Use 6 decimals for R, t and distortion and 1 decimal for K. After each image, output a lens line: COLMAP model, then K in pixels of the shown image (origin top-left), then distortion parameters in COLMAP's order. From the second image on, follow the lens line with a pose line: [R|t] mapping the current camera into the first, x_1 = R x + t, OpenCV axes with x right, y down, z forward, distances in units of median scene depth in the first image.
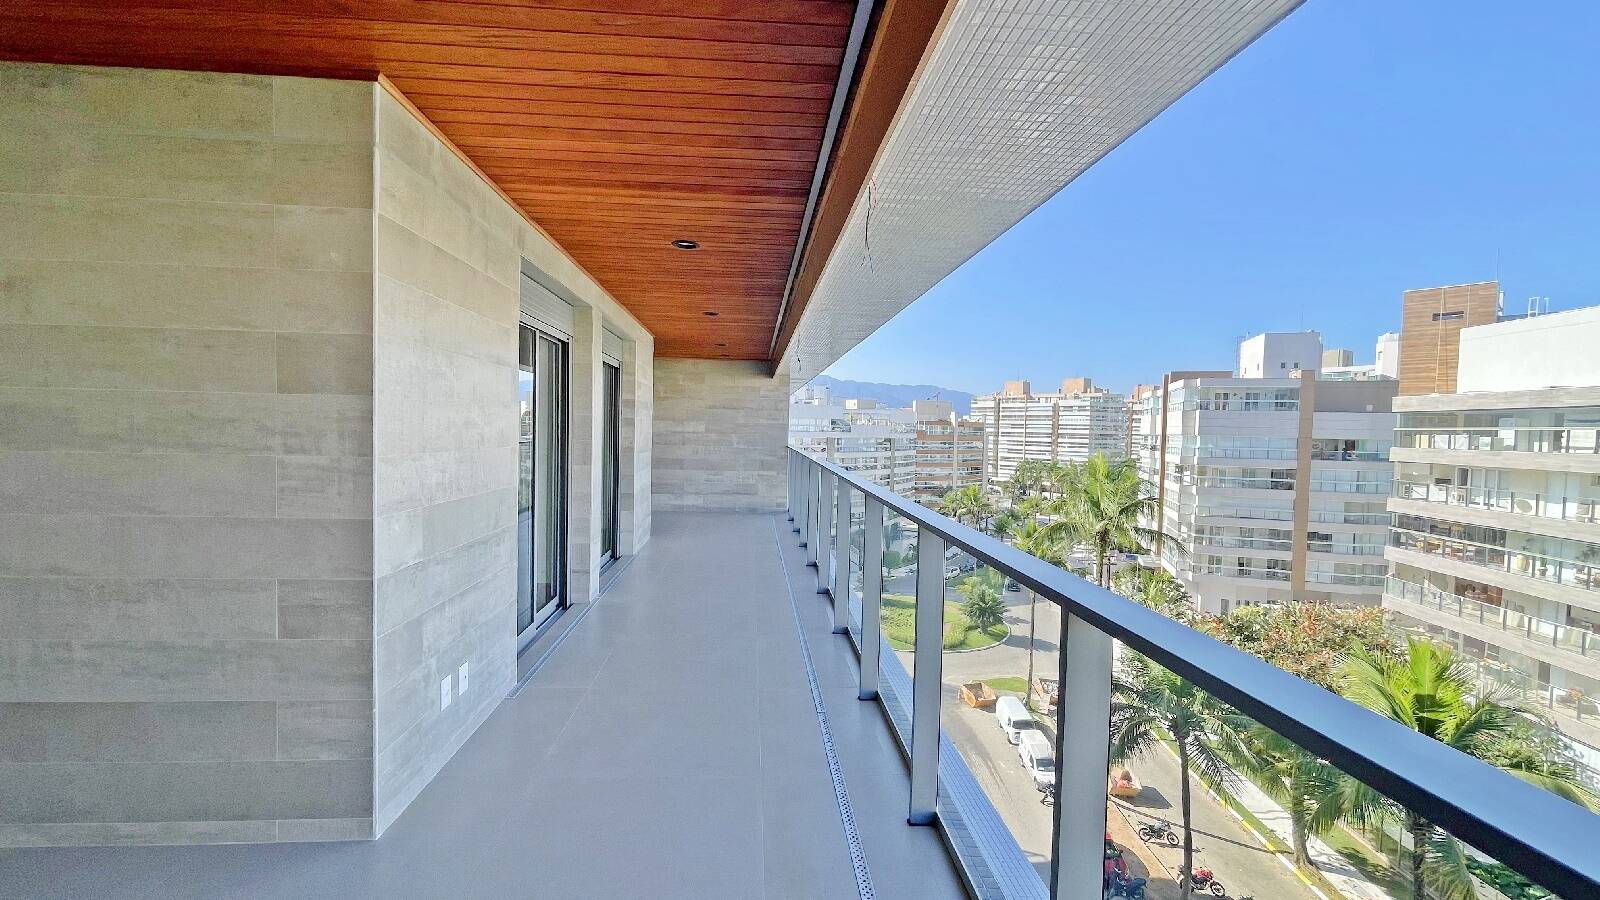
lens RADIAL K [[655.7, 0, 797.3], [0, 655.7, 450.5], [0, 0, 1]] dist [0.004556, -0.002247]
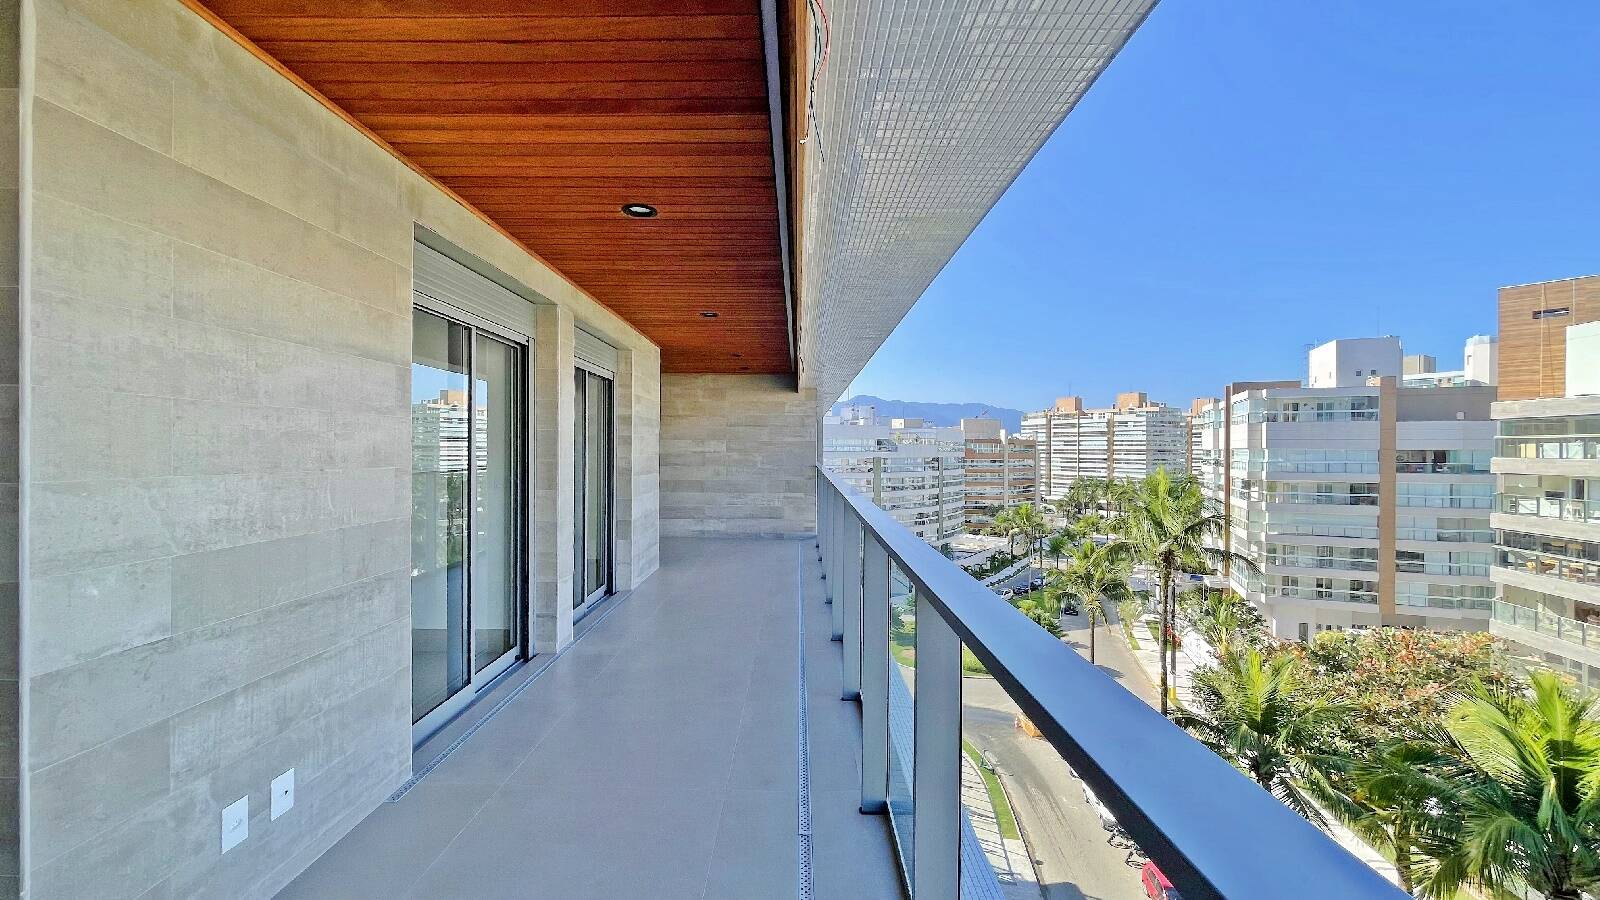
lens RADIAL K [[655.7, 0, 795.6], [0, 655.7, 449.9], [0, 0, 1]] dist [0.004556, -0.002247]
pose [[0.997195, -0.017357, -0.072813, 0.083029], [0.014949, 0.999327, -0.033490, 0.006727], [0.073346, 0.032308, 0.996783, 0.267225]]
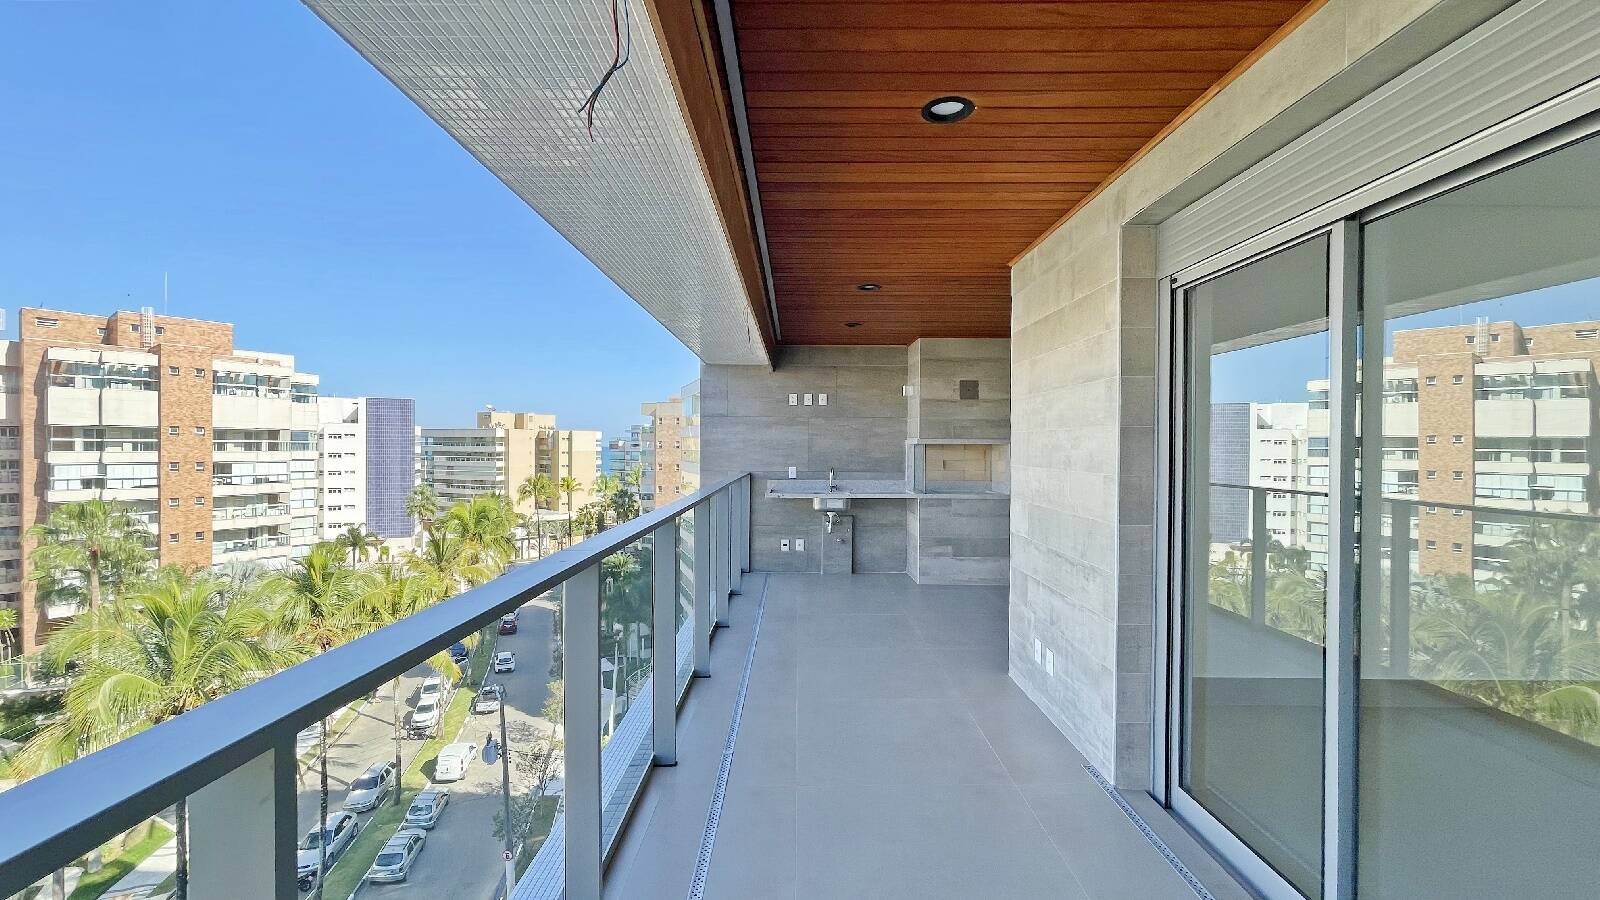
lens RADIAL K [[655.7, 0, 801.0], [0, 655.7, 447.0], [0, 0, 1]] dist [0.004556, -0.002247]
pose [[-0.997754, -0.022438, 0.063114, -0.103188], [-0.020416, 0.999263, 0.032502, -0.056665], [-0.063797, 0.031140, -0.997477, 1.812950]]
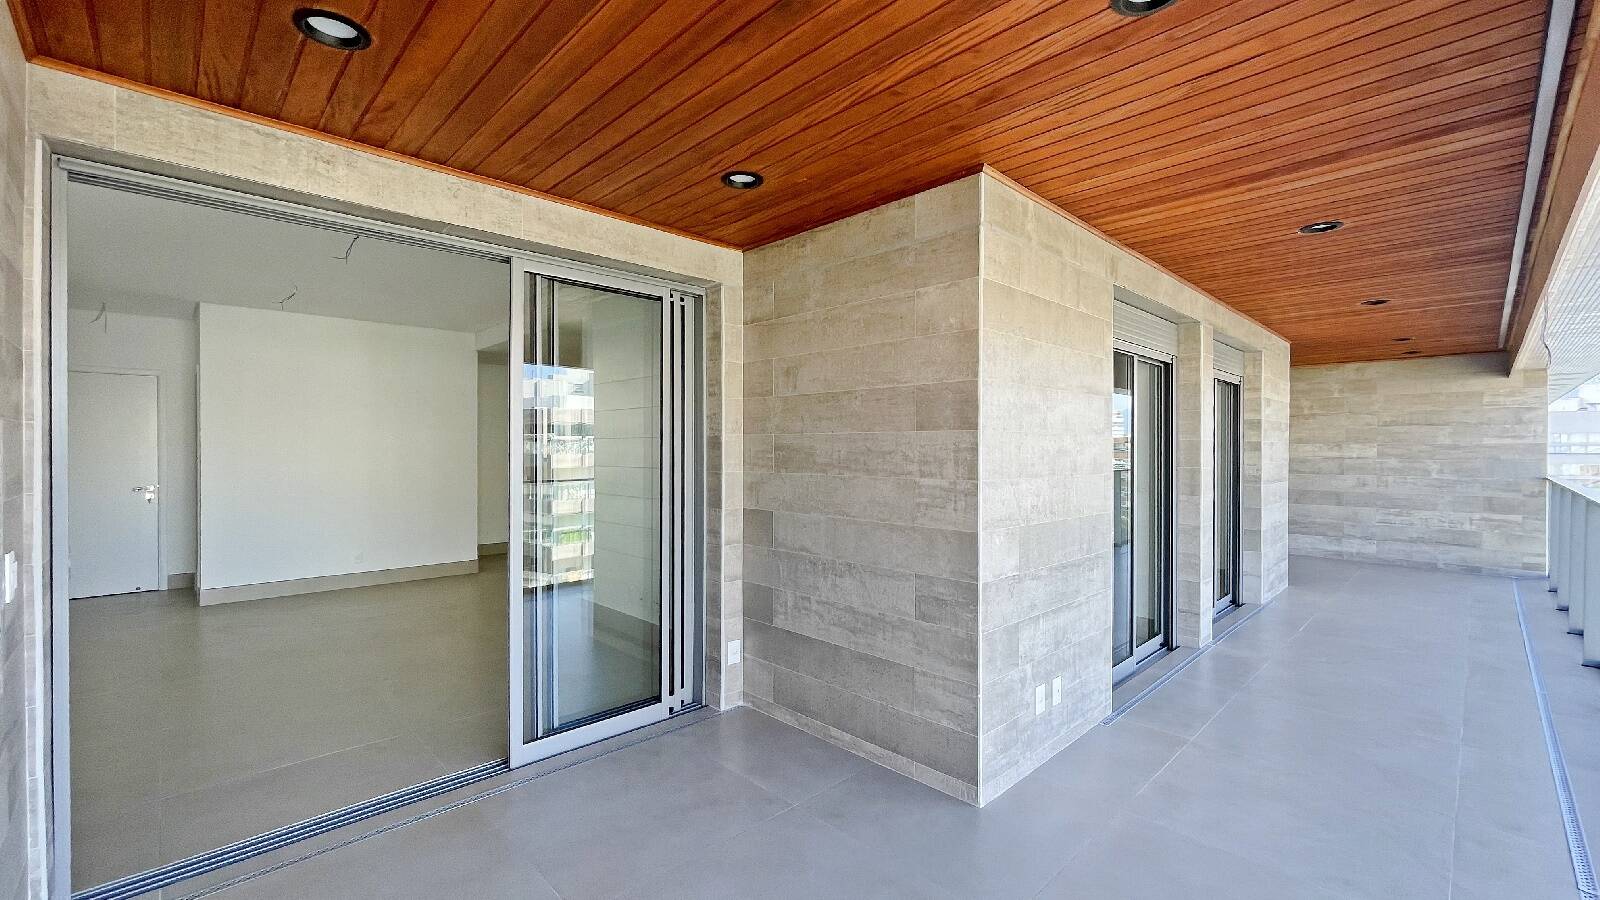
lens RADIAL K [[655.7, 0, 793.8], [0, 655.7, 446.5], [0, 0, 1]] dist [0.004556, -0.002247]
pose [[0.639564, -0.021586, -0.768434, 0.036413], [-0.014719, 0.999079, -0.040316, 0.000302], [0.768597, 0.037095, 0.638657, -0.016032]]
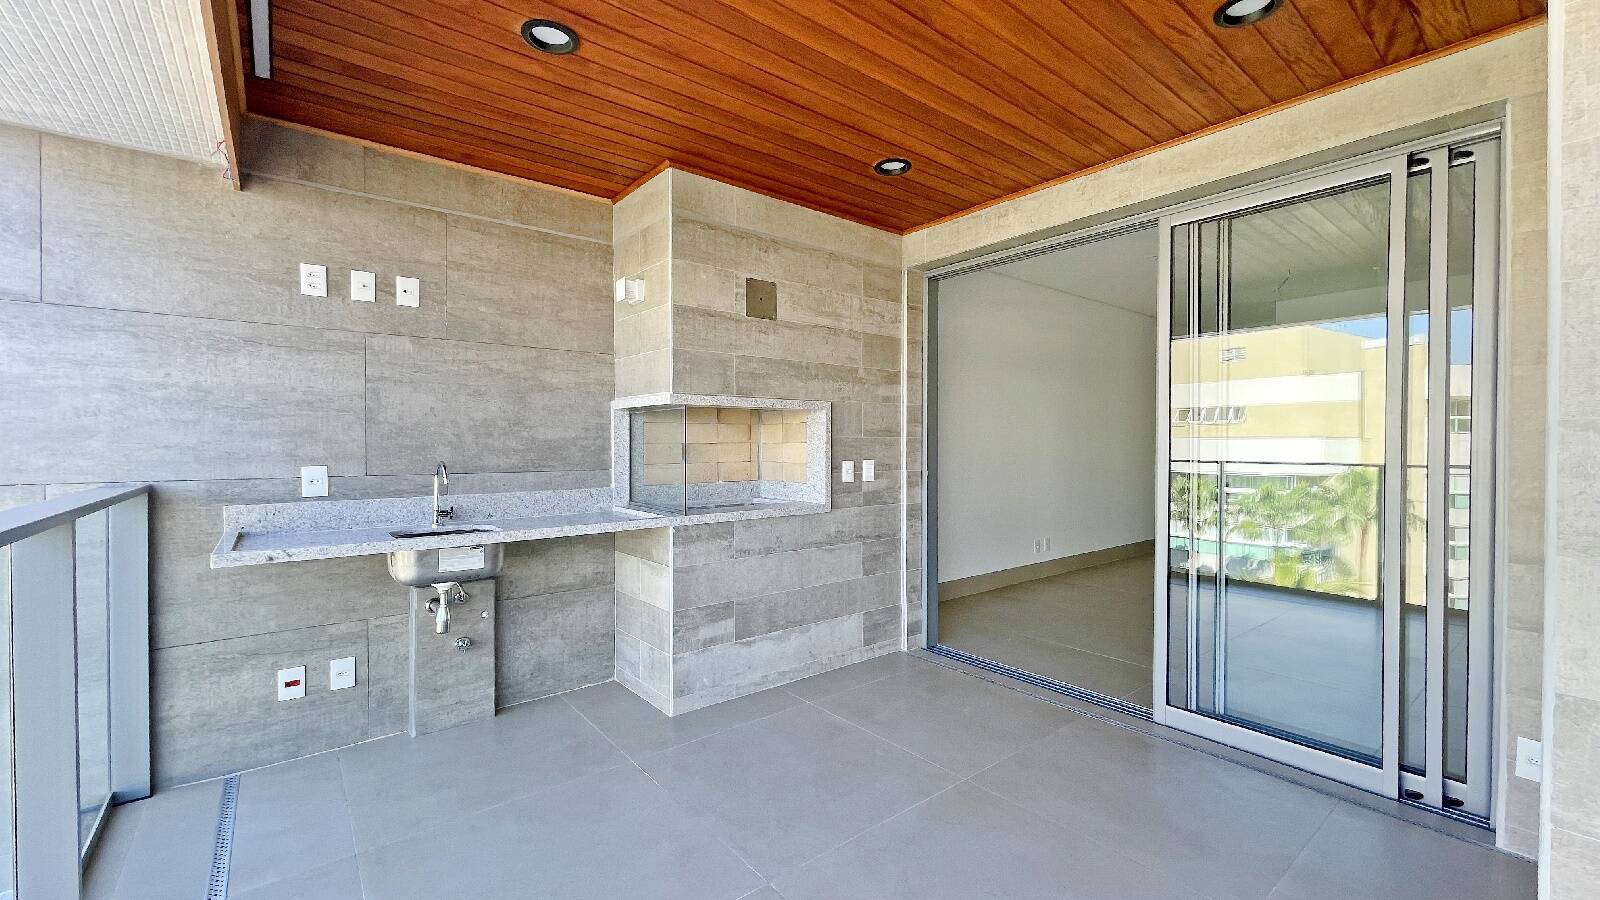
lens RADIAL K [[655.7, 0, 802.1], [0, 655.7, 449.2], [0, 0, 1]] dist [0.004556, -0.002247]
pose [[-0.821905, -0.008604, -0.569560, 0.021975], [-0.030451, 0.999120, 0.028849, 0.016955], [0.568810, 0.041055, -0.821443, 0.684055]]
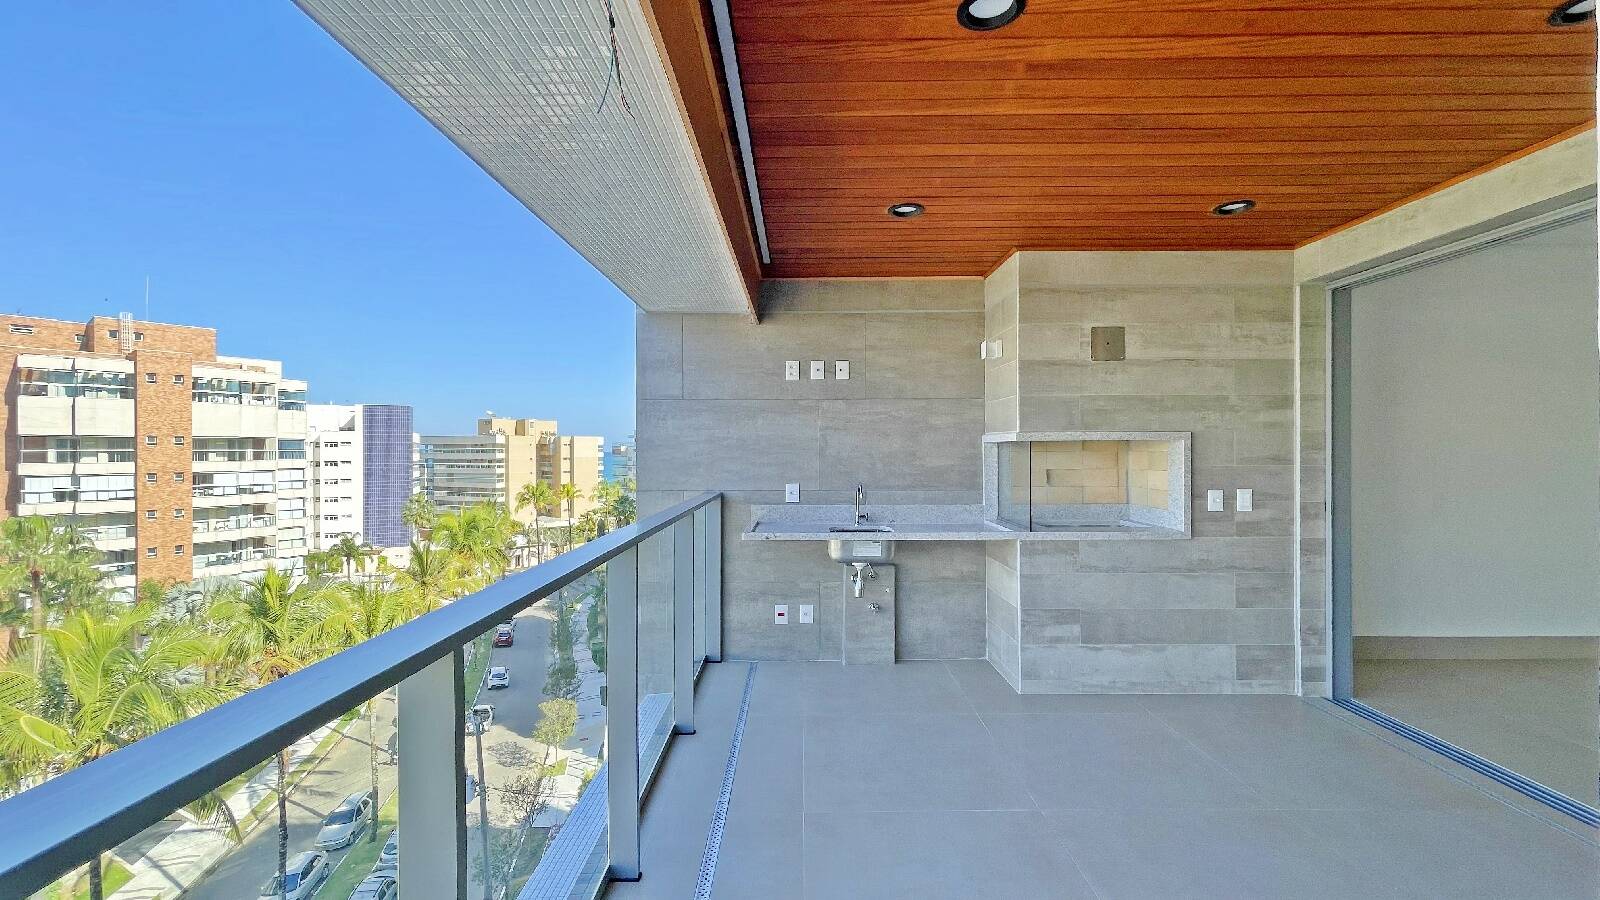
lens RADIAL K [[655.7, 0, 791.5], [0, 655.7, 451.5], [0, 0, 1]] dist [0.004556, -0.002247]
pose [[-0.996473, -0.012183, 0.083019, -0.046886], [-0.009355, 0.999365, 0.034373, -0.027703], [-0.083385, 0.033475, -0.995955, 0.972962]]
